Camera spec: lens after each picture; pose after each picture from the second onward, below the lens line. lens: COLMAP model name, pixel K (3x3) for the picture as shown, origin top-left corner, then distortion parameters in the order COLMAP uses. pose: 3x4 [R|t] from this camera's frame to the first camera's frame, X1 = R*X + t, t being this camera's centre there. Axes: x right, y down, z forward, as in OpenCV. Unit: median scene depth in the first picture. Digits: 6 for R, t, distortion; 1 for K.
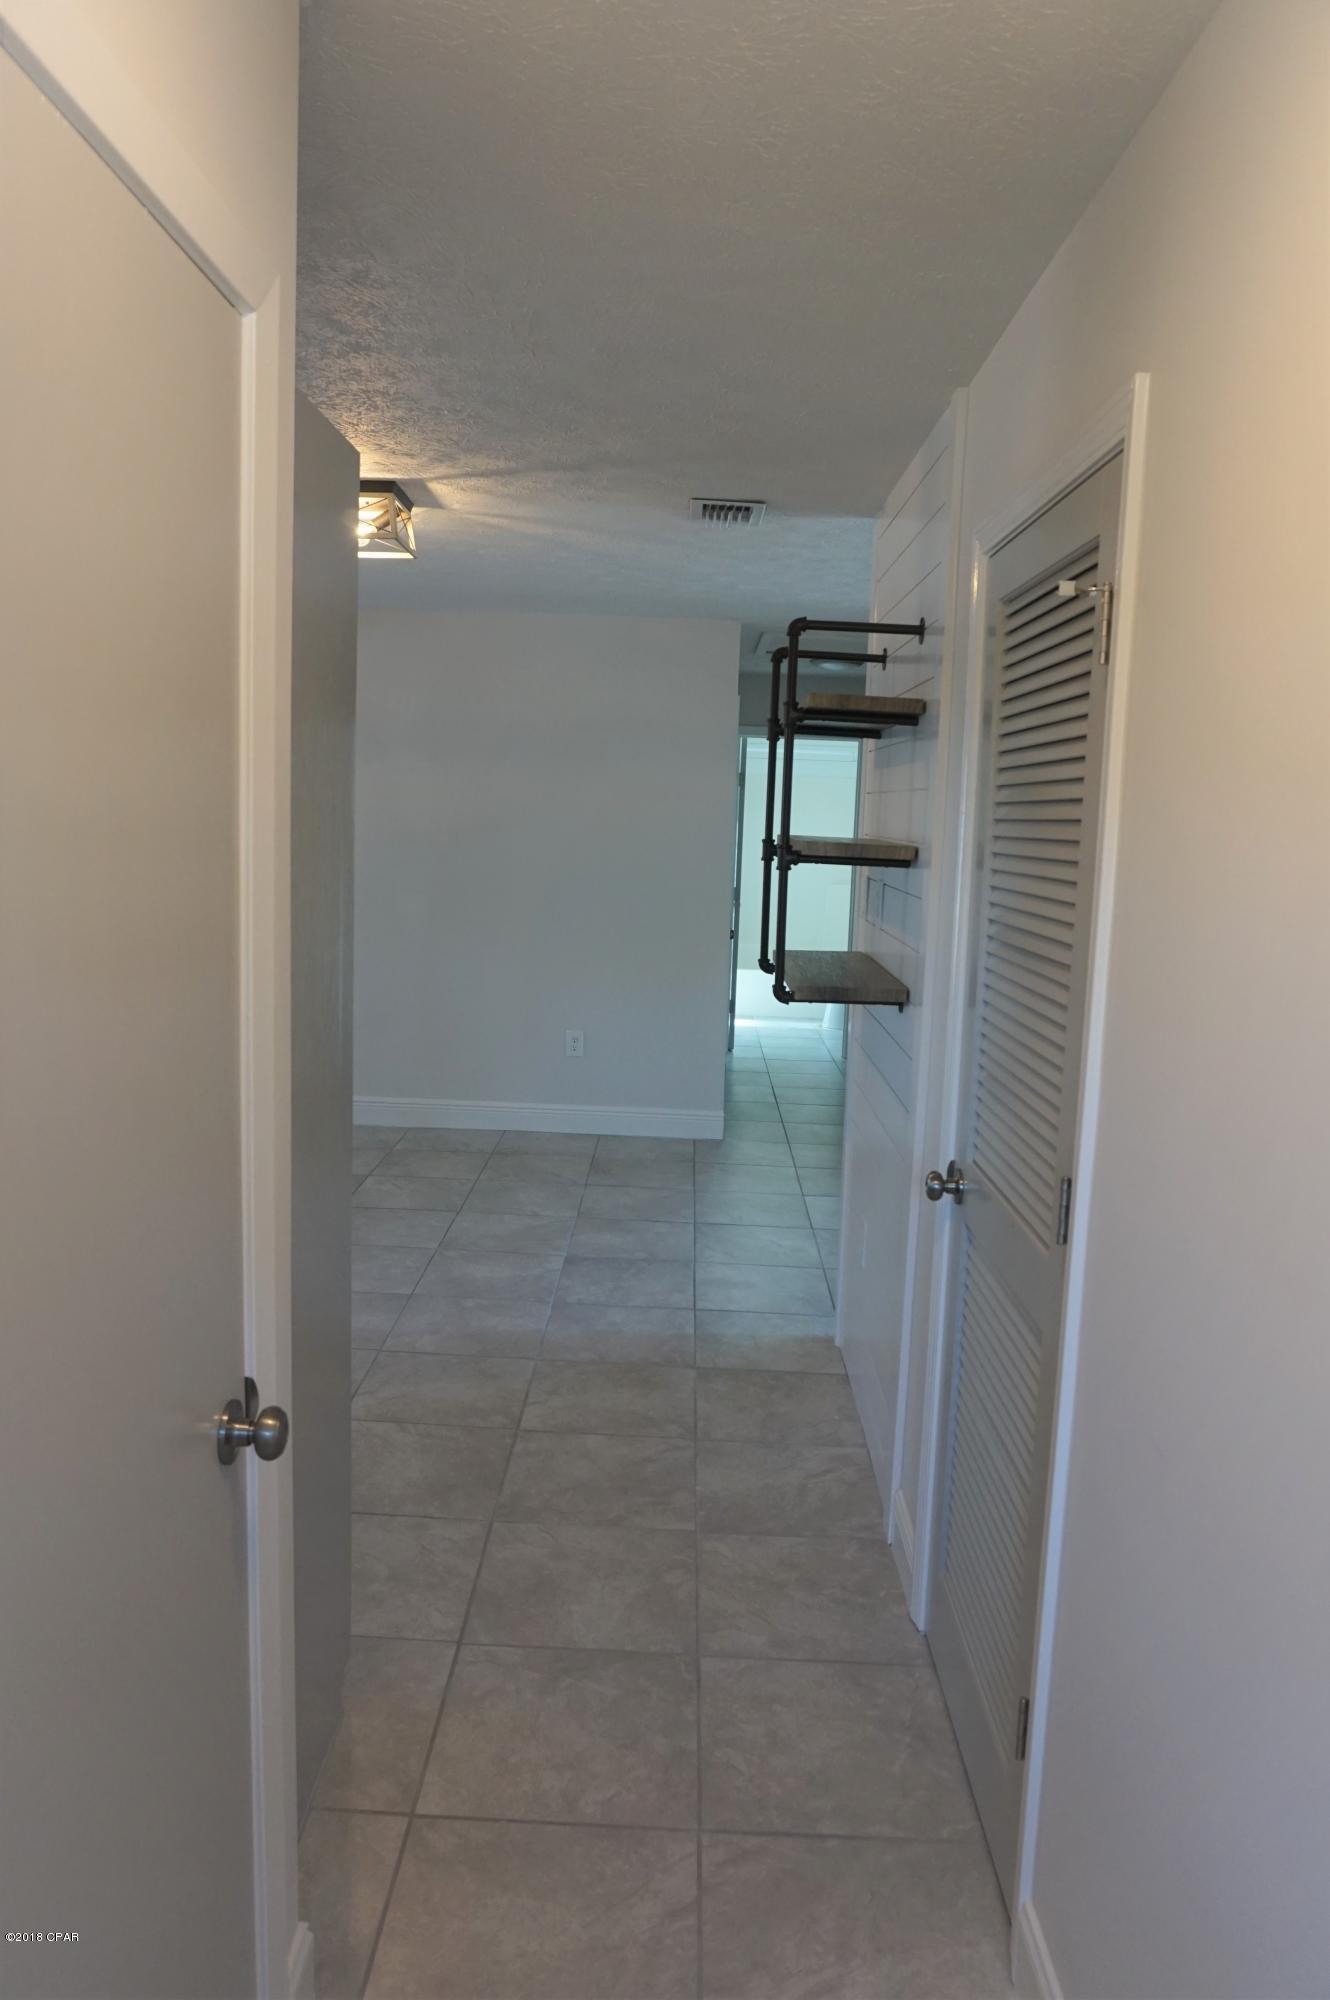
lens RADIAL K [[1326.0, 0, 668.2], [0, 1326.0, 966.1], [0, 0, 1]] dist [-0.071469, 0.027411]
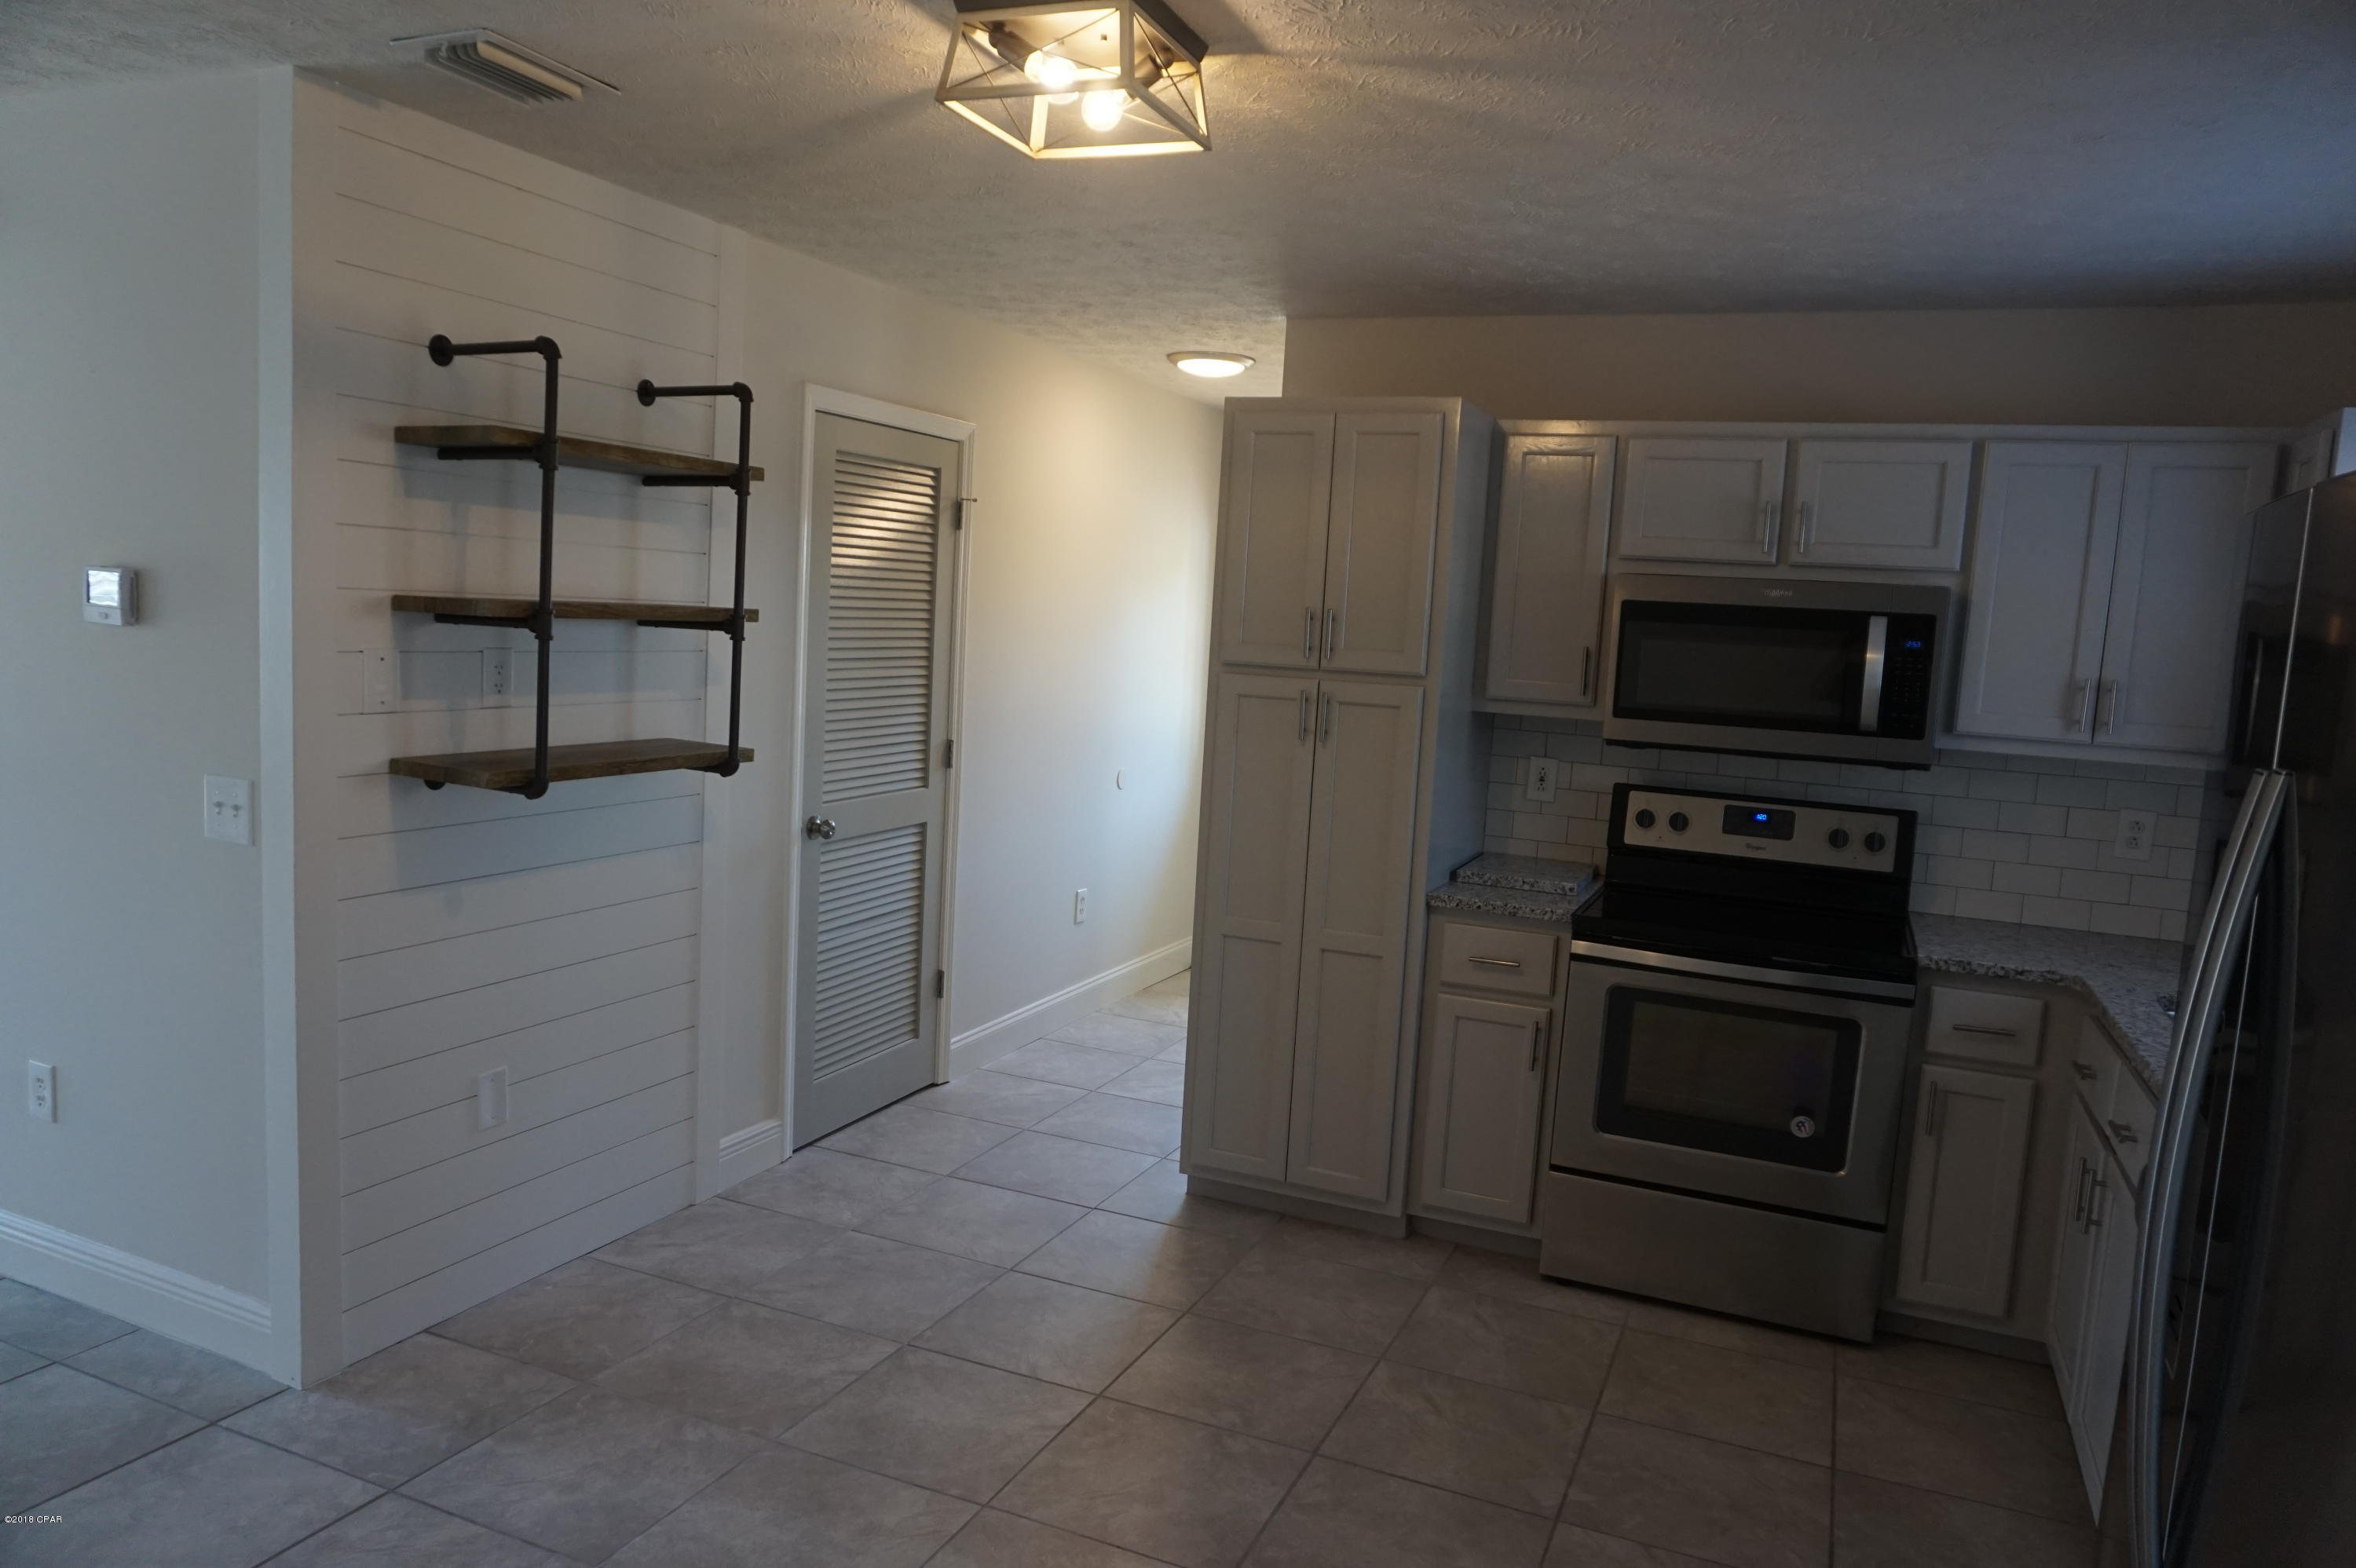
lens RADIAL K [[1561.9, 0, 1170.3], [0, 1561.9, 786.1], [0, 0, 1]] dist [-0.071469, 0.027411]
pose [[-0.915691, -0.127723, 0.381047, -0.593570], [-0.038500, 0.971673, 0.233174, -0.218481], [-0.400035, 0.198845, -0.894669, 1.742016]]
